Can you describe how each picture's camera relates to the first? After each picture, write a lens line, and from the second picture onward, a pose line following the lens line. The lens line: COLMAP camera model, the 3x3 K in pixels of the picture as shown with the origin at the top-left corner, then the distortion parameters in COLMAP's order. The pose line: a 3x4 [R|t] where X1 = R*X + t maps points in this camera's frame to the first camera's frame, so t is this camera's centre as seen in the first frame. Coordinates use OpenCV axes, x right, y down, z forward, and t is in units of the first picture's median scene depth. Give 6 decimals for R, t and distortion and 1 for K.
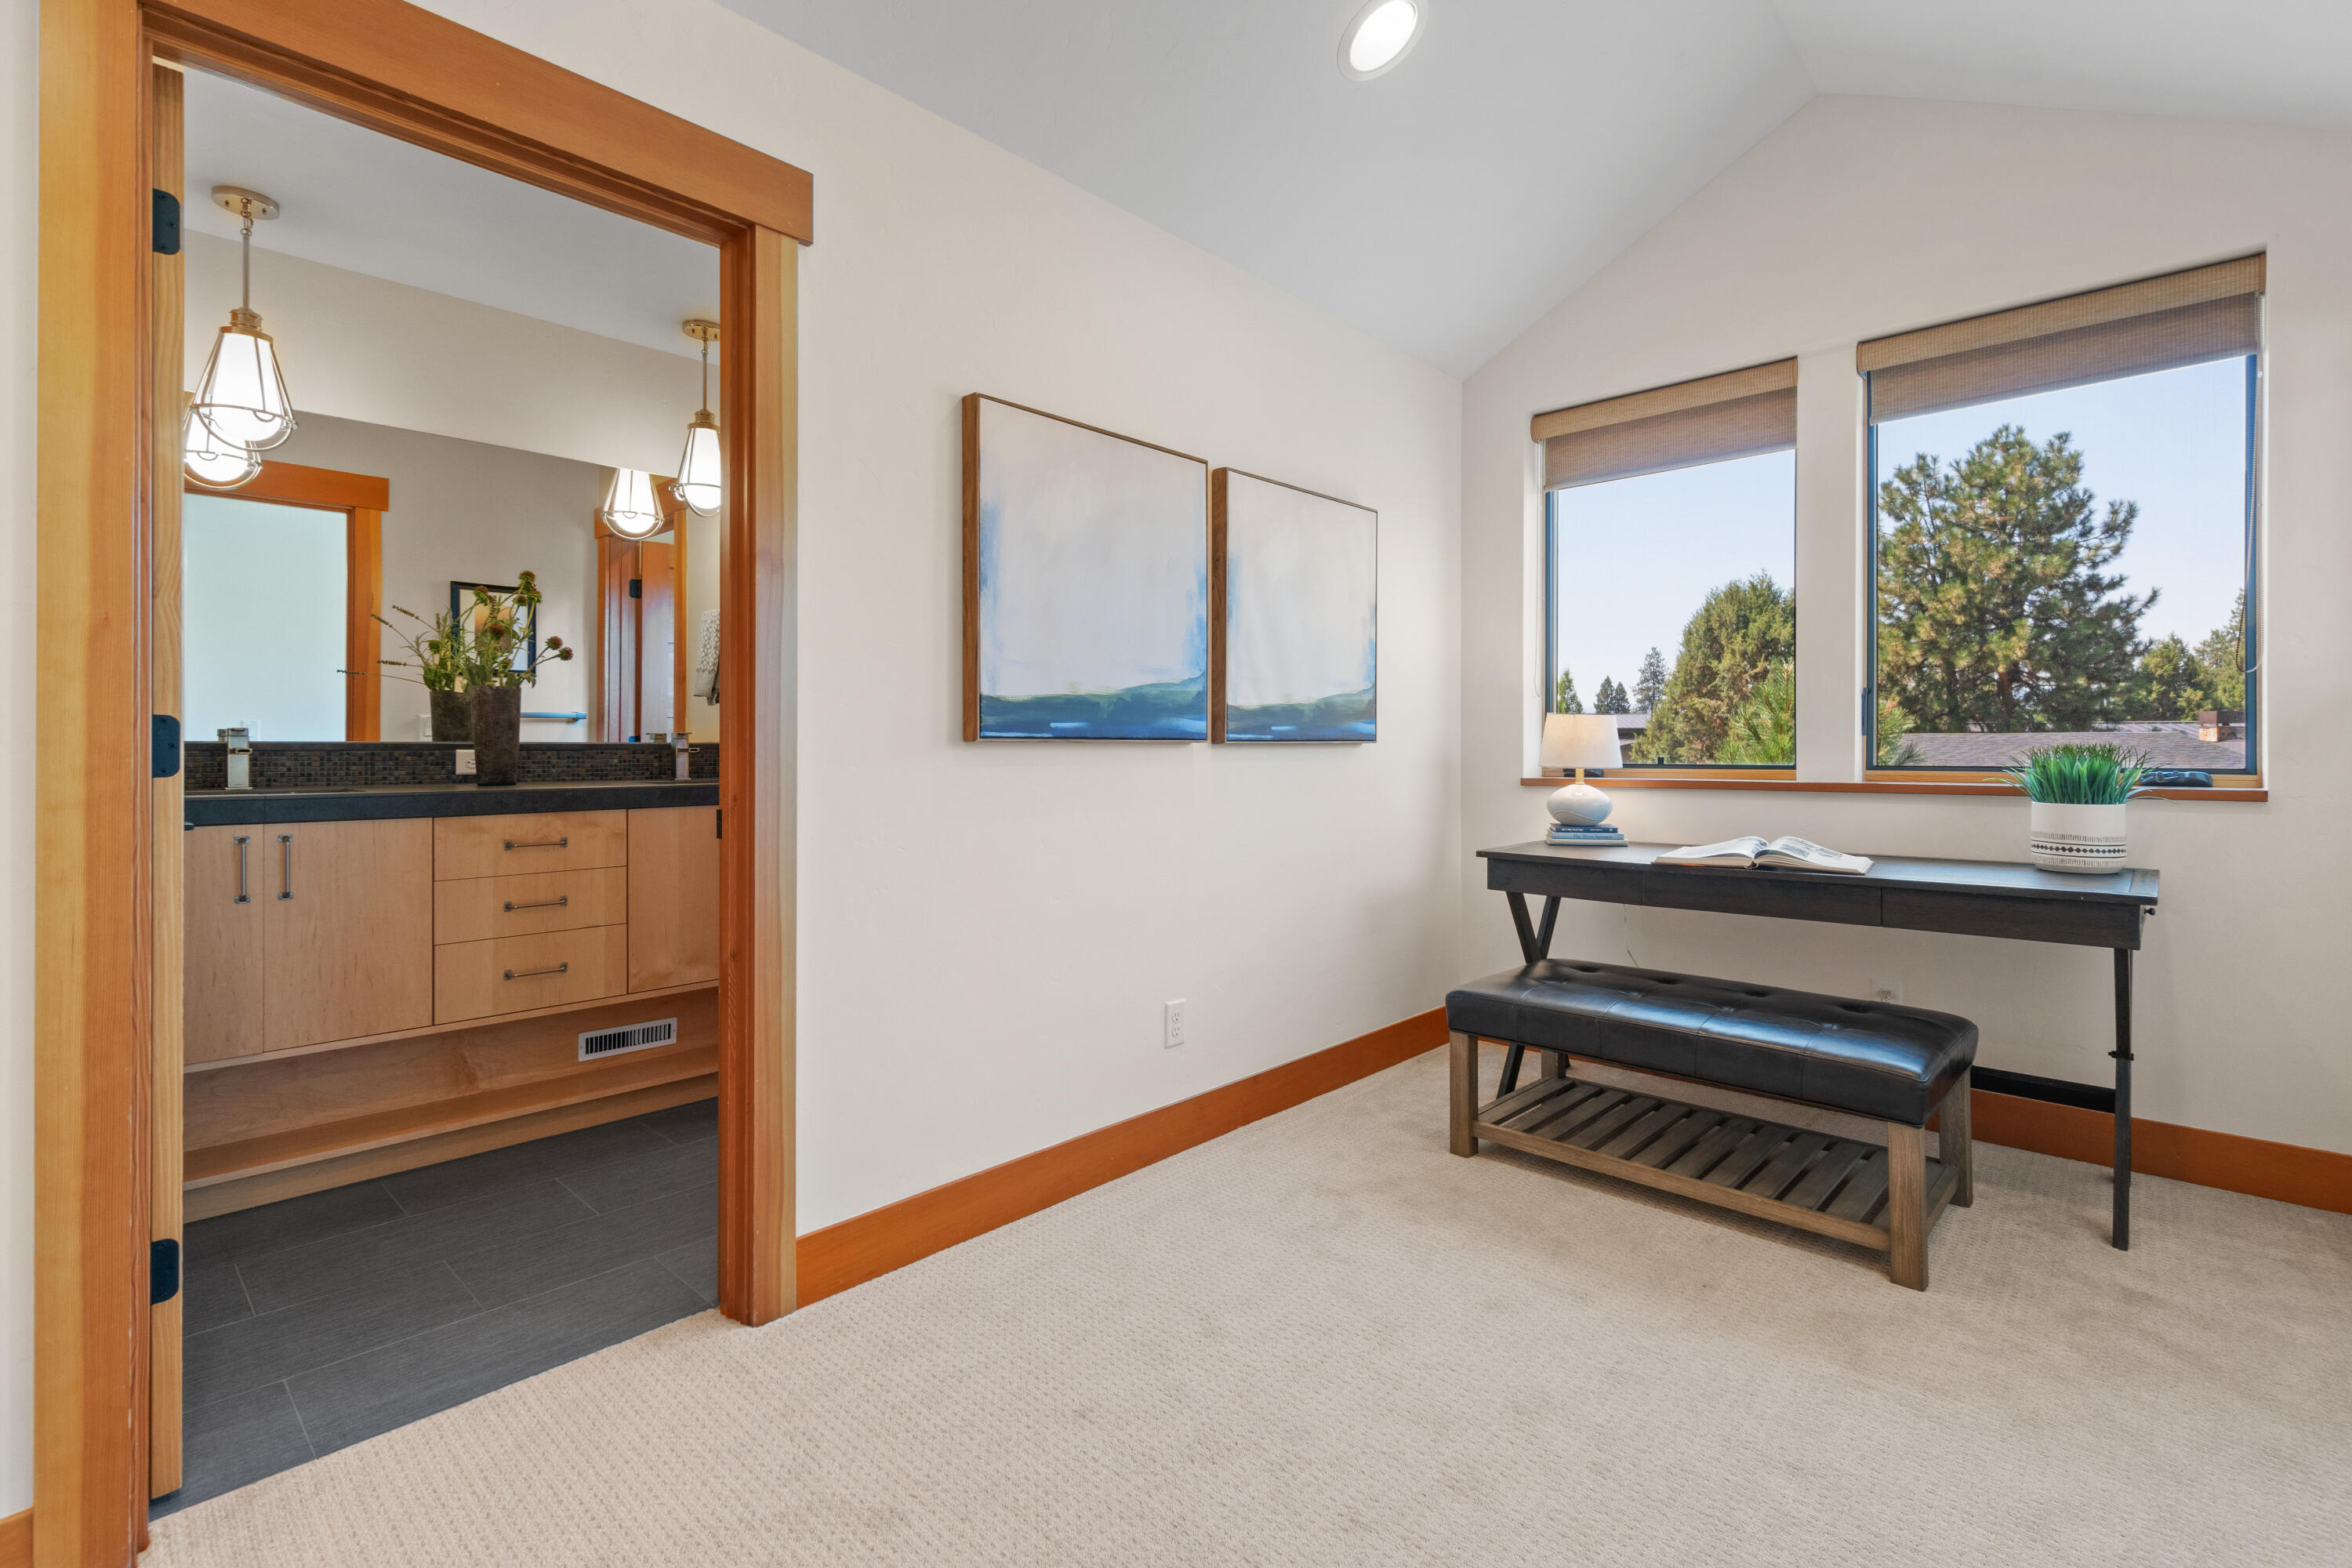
lens RADIAL K [[1019.5, 0, 1167.6], [0, 1019.5, 762.5], [0, 0, 1]] dist [-0.012235, 0.007087]
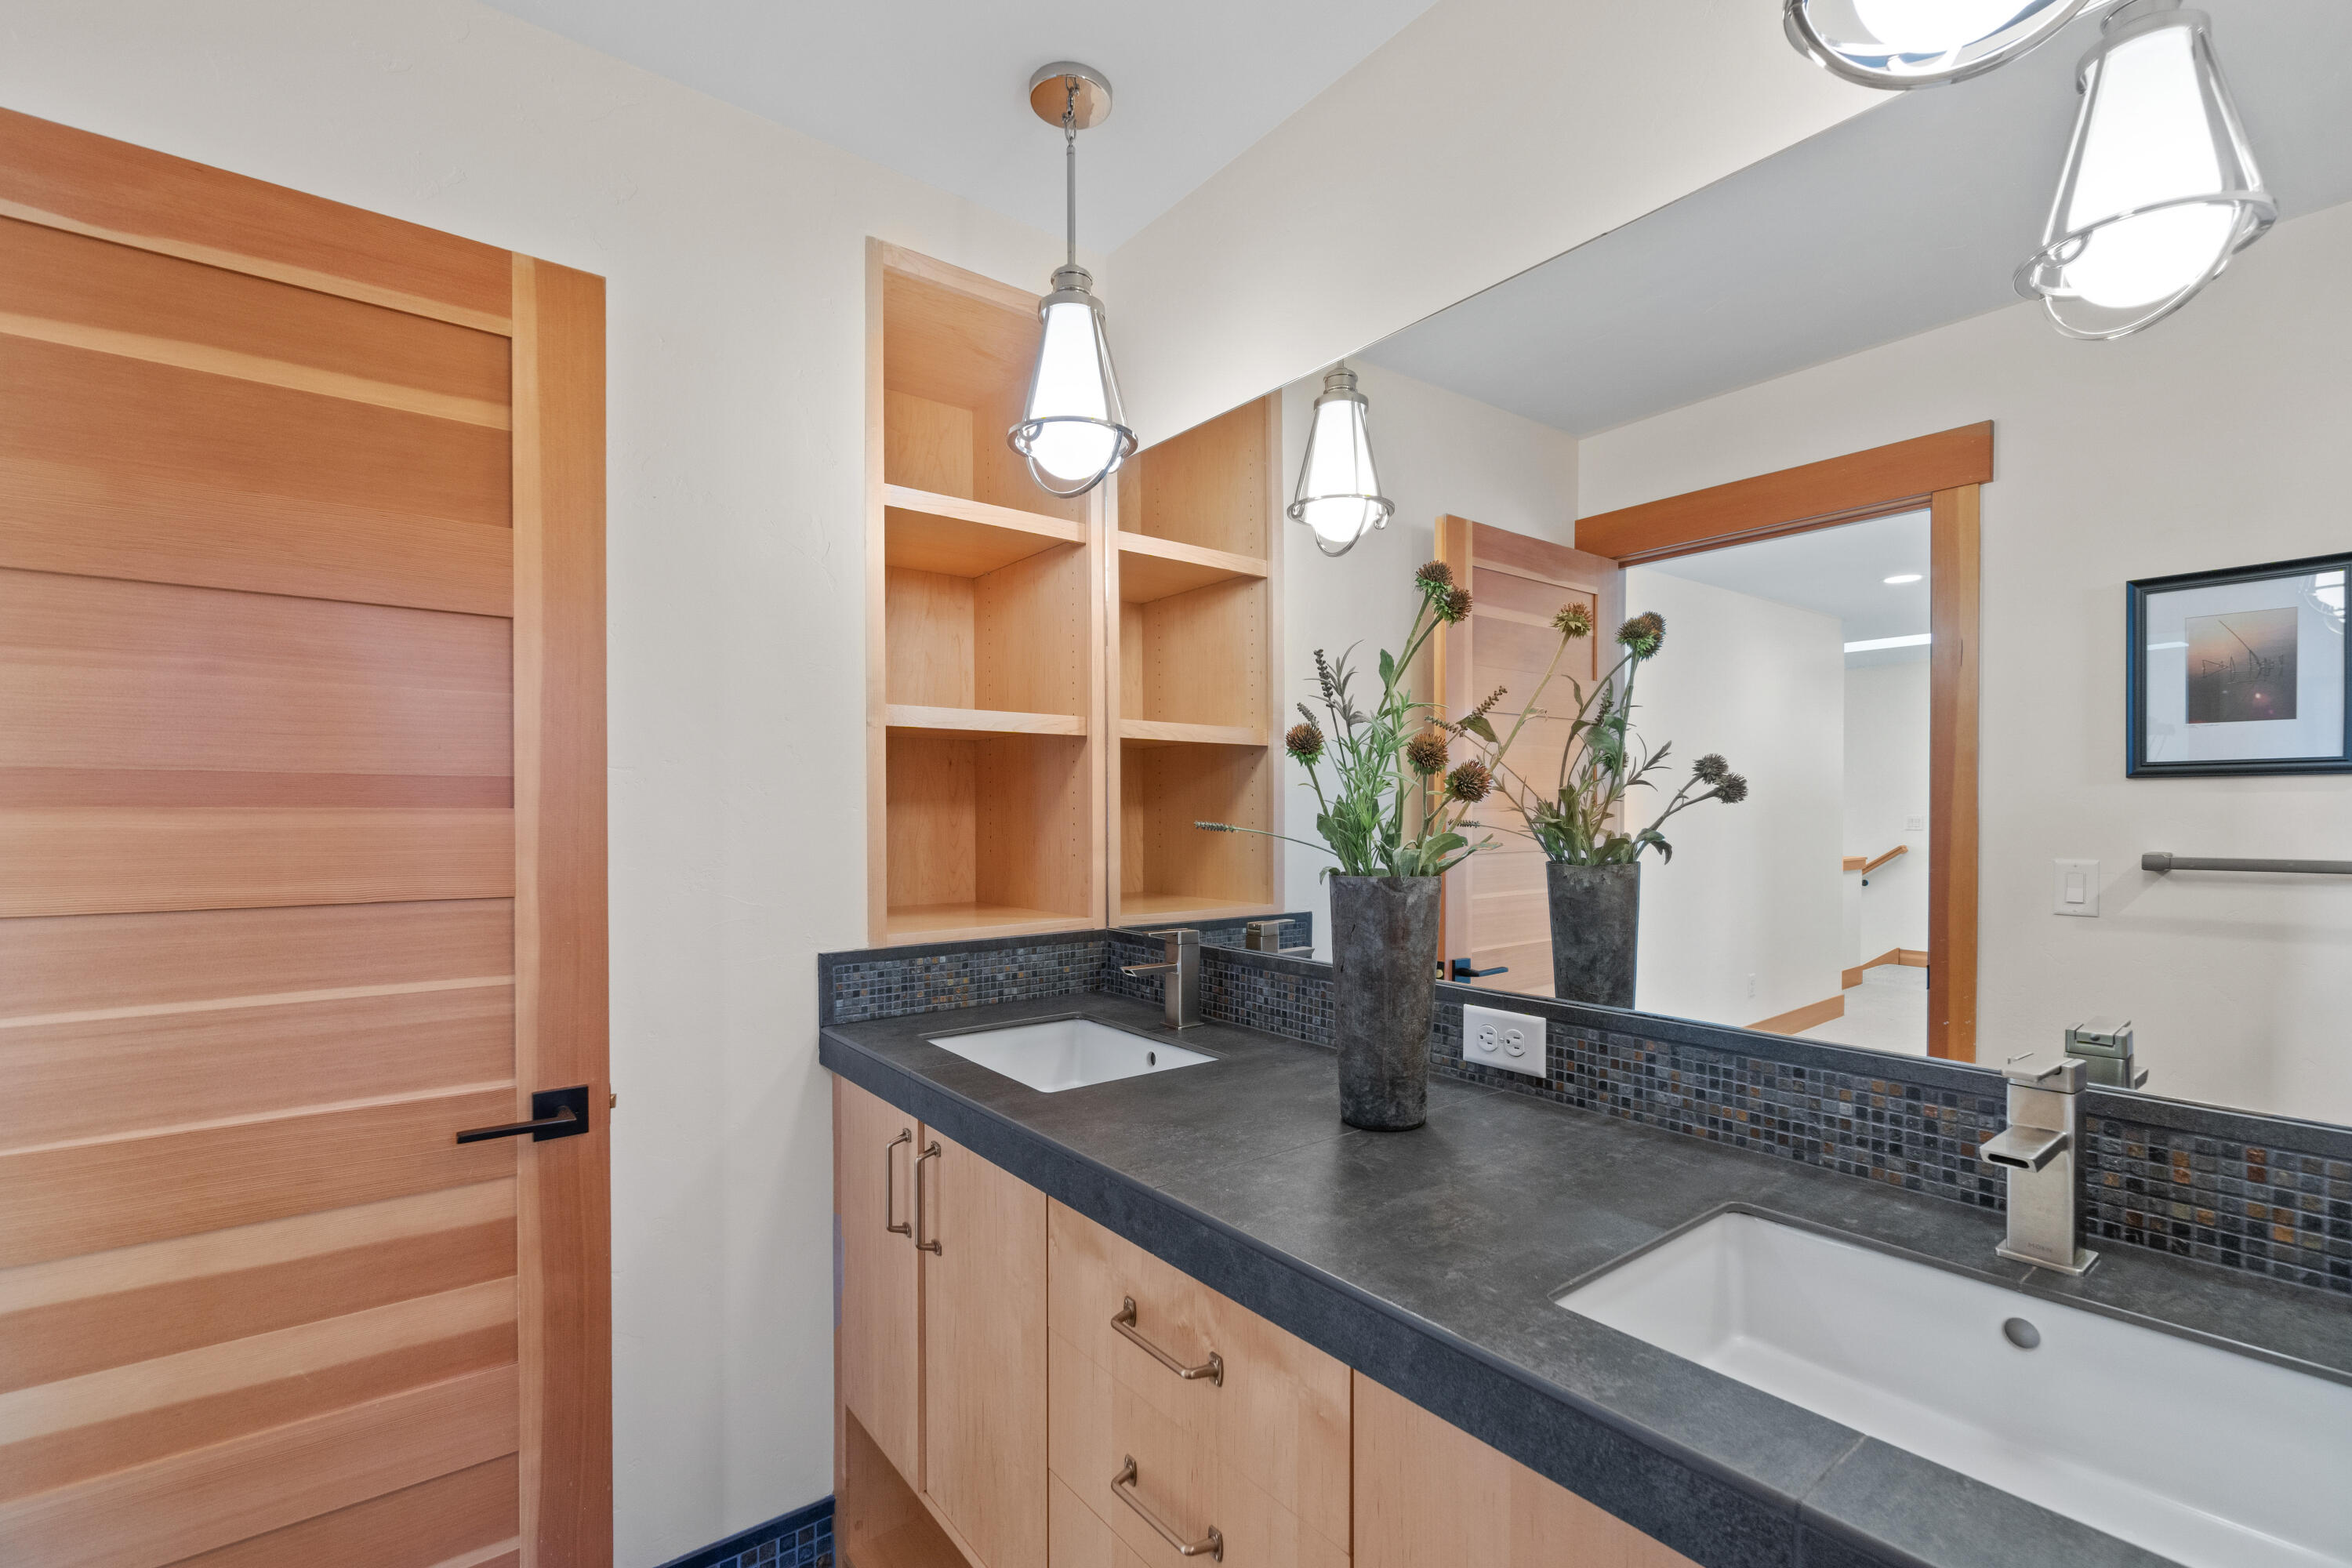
lens RADIAL K [[1019.5, 0, 1167.6], [0, 1019.5, 762.5], [0, 0, 1]] dist [-0.012235, 0.007087]
pose [[-0.136452, 0.001679, -0.990645, -0.197418], [-0.018507, 0.999820, 0.004244, -0.118109], [0.990474, 0.018913, -0.136396, 0.873405]]
